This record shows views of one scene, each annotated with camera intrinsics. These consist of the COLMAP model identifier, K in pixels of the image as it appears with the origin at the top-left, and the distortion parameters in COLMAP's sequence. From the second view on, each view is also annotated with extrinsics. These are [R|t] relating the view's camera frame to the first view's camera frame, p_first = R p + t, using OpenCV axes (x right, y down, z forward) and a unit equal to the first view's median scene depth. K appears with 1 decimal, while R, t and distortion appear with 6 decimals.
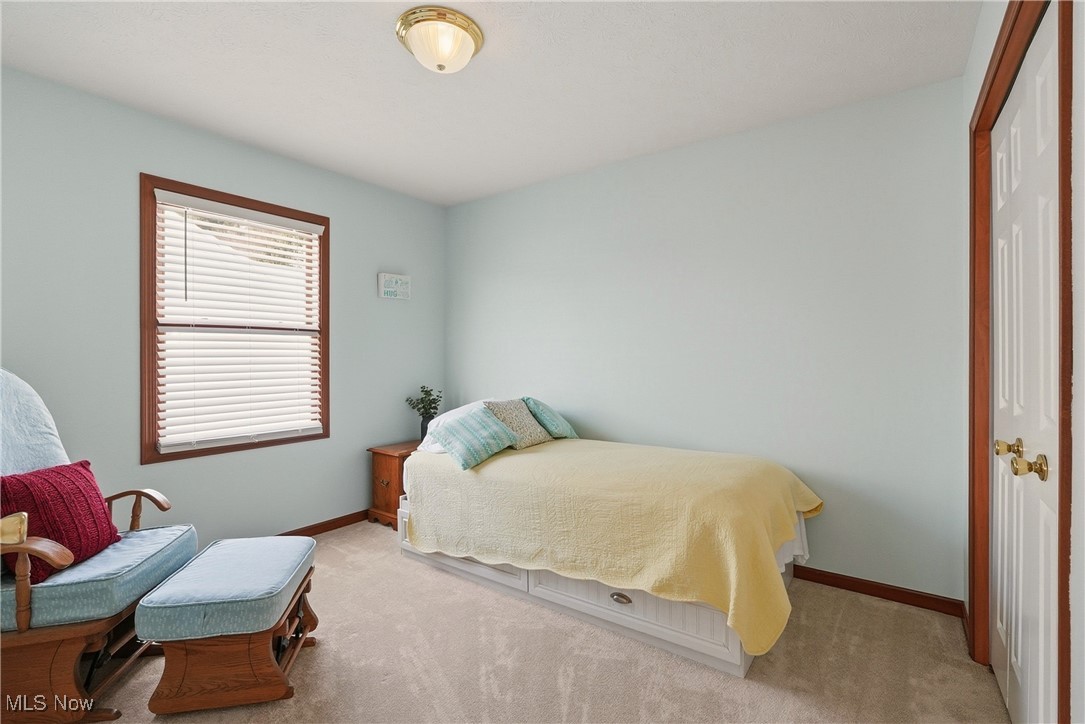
lens RADIAL K [[497.1, 0, 541.8], [0, 497.1, 354.6], [0, 0, 1]] dist [-0.004985, 0.001513]
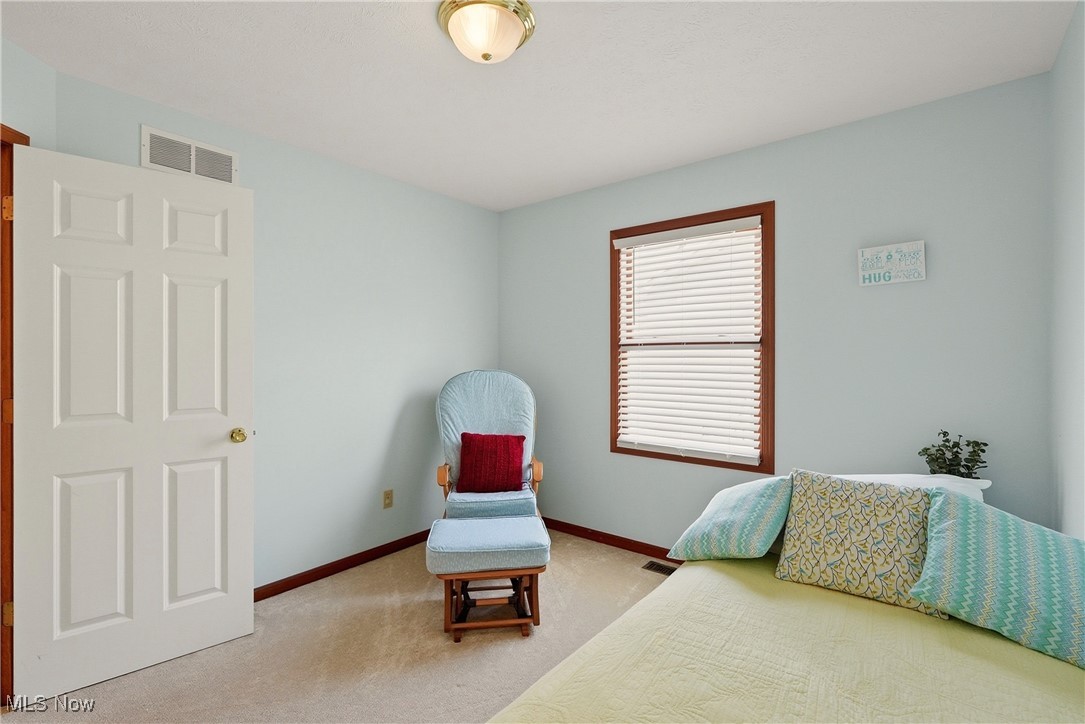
lens RADIAL K [[492.7, 0, 541.5], [0, 492.7, 356.8], [0, 0, 1]] dist [-0.004751, 0.001426]
pose [[-0.030902, -0.012051, -0.999450, 0.386031], [-0.006145, 0.999911, -0.011867, -0.011571], [0.999504, 0.005775, -0.030974, 0.660996]]
